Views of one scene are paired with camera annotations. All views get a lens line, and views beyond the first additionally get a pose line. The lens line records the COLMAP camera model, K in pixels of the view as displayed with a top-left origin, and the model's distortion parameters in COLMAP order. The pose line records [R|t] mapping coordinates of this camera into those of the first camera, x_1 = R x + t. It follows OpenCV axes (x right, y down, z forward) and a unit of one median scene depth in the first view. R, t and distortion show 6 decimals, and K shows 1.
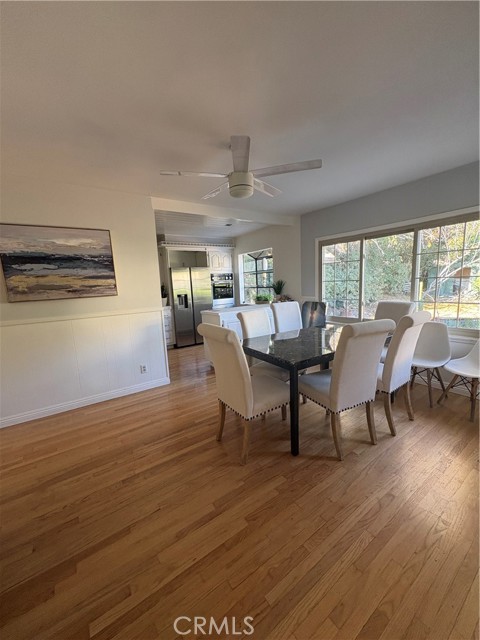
lens RADIAL K [[255.5, 0, 235.2], [0, 255.5, 321.1], [0, 0, 1]] dist [0.002268, 0.000651]
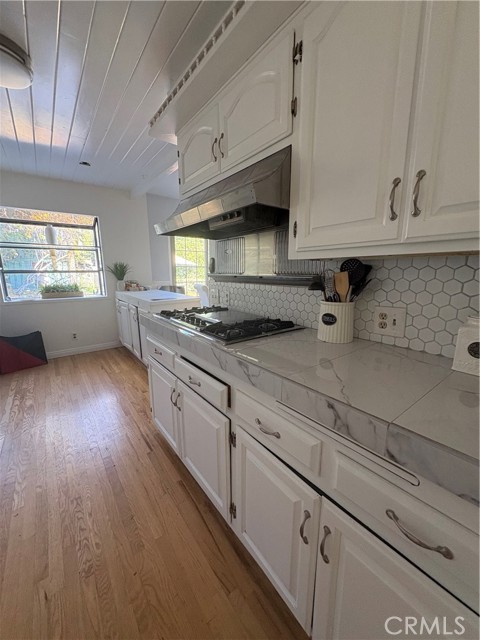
lens RADIAL K [[255.5, 0, 242.9], [0, 255.5, 321.5], [0, 0, 1]] dist [0.002268, 0.000651]
pose [[-0.066675, -0.159873, 0.984883, -0.818488], [0.142945, 0.975367, 0.168005, -0.071707], [-0.987482, 0.151986, -0.042180, 0.838796]]
